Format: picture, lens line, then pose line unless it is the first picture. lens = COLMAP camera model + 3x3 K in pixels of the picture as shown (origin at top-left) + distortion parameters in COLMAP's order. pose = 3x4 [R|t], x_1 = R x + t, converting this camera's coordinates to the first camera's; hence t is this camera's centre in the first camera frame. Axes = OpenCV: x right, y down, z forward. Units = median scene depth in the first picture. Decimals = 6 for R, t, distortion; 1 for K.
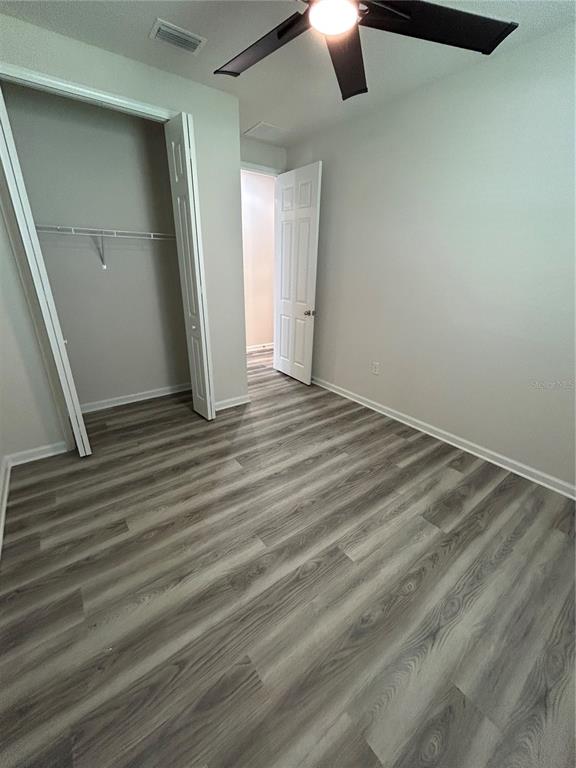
lens RADIAL K [[309.8, 0, 288.2], [0, 309.8, 384.5], [0, 0, 1]] dist [0.001422, 0.000329]
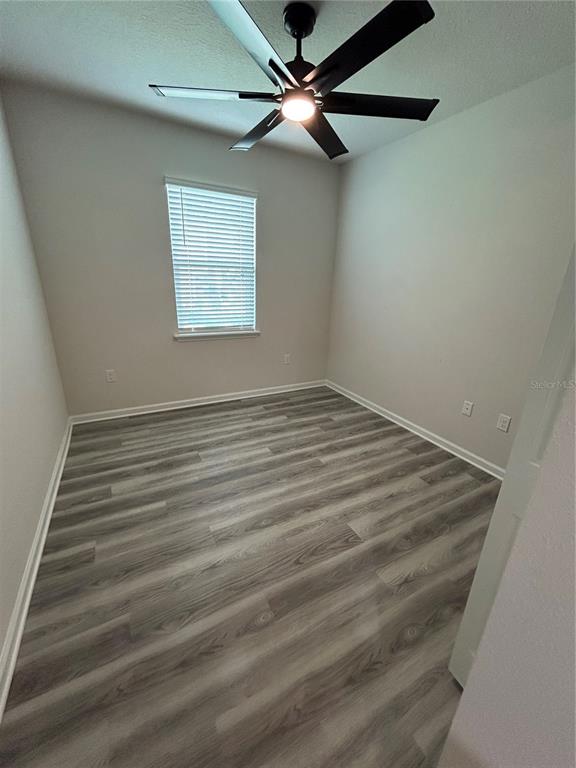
lens RADIAL K [[309.8, 0, 285.9], [0, 309.8, 384.2], [0, 0, 1]] dist [0.001422, 0.000329]
pose [[-0.985957, -0.104975, 0.129882, -0.063214], [0.004359, 0.761295, 0.648392, -0.671997], [-0.166943, 0.639852, -0.750146, 1.702308]]
